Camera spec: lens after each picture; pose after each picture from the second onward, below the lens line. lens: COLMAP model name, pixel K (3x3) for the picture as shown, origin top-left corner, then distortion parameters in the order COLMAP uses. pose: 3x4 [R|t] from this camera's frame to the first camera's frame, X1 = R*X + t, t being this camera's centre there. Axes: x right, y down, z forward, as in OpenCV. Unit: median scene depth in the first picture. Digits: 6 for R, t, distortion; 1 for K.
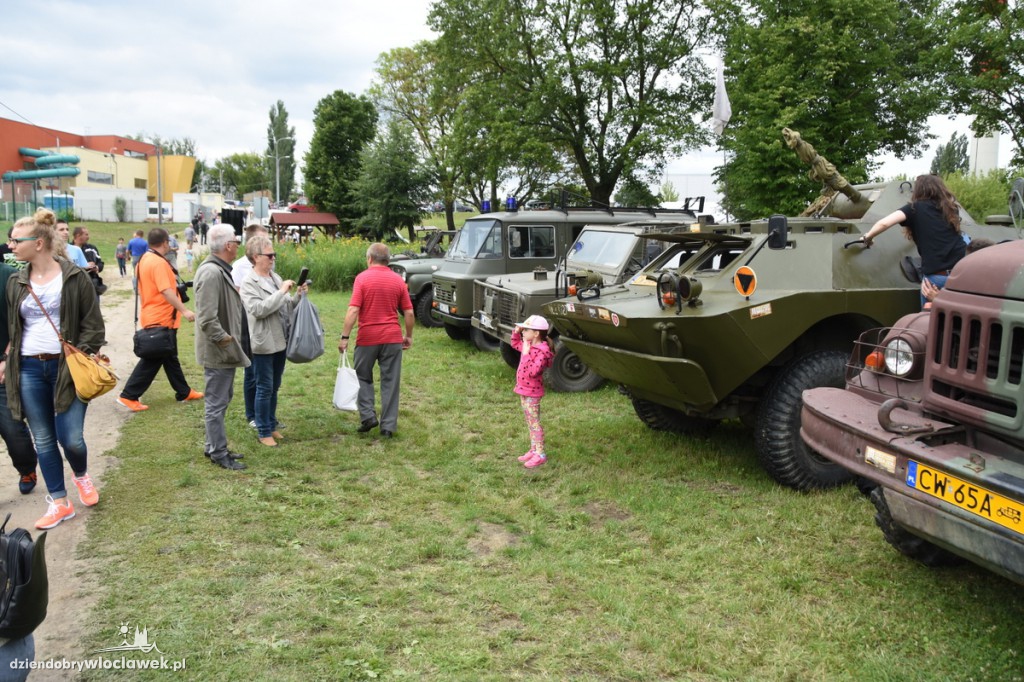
lens RADIAL K [[801.3, 0, 506.3], [0, 801.3, 343.4], [0, 0, 1]] dist [-0.168087, 0.121813]
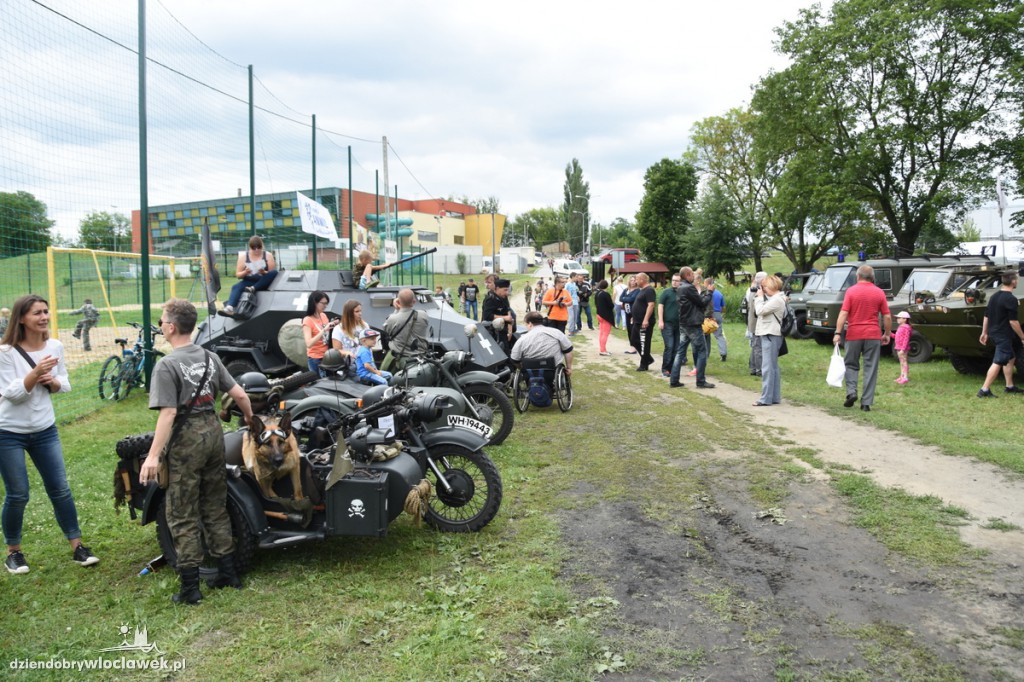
lens RADIAL K [[801.3, 0, 506.3], [0, 801.3, 343.4], [0, 0, 1]] dist [-0.168087, 0.121813]
pose [[0.940771, -0.007618, -0.338956, -0.061187], [-0.012187, 0.998342, -0.056264, 0.041703], [0.338823, 0.057063, 0.939118, -0.301831]]
